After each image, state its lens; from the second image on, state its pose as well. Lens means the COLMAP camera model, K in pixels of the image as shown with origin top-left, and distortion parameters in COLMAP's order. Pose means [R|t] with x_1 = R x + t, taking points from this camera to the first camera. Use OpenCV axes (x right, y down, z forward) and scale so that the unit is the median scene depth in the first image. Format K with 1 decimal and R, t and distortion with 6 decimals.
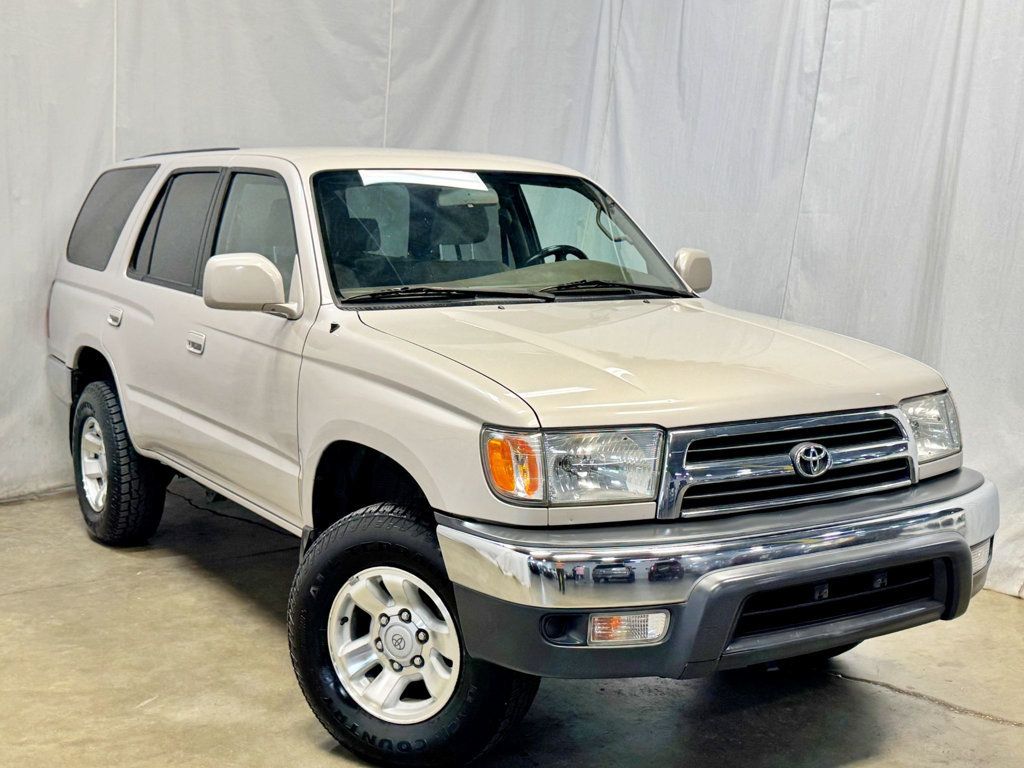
lens RADIAL K [[1329.5, 0, 512.0], [0, 1329.5, 384.0], [0, 0, 1]] dist [0.124862, -0.006257]
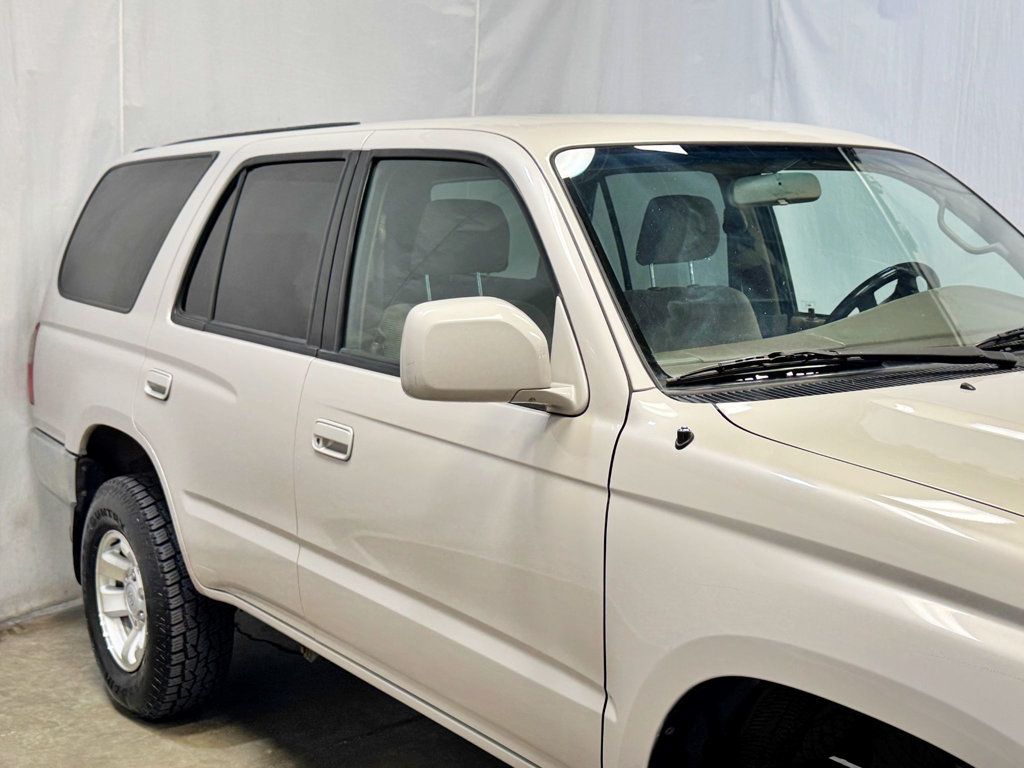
lens RADIAL K [[1343.0, 0, 512.0], [0, 1343.0, 384.0], [0, 0, 1]] dist [0.097593, -0.056500]
pose [[0.997893, -0.026200, 0.059363, -0.159521], [0.026274, 0.999655, -0.000464, -0.044987], [-0.059330, 0.002023, 0.998236, 0.325786]]
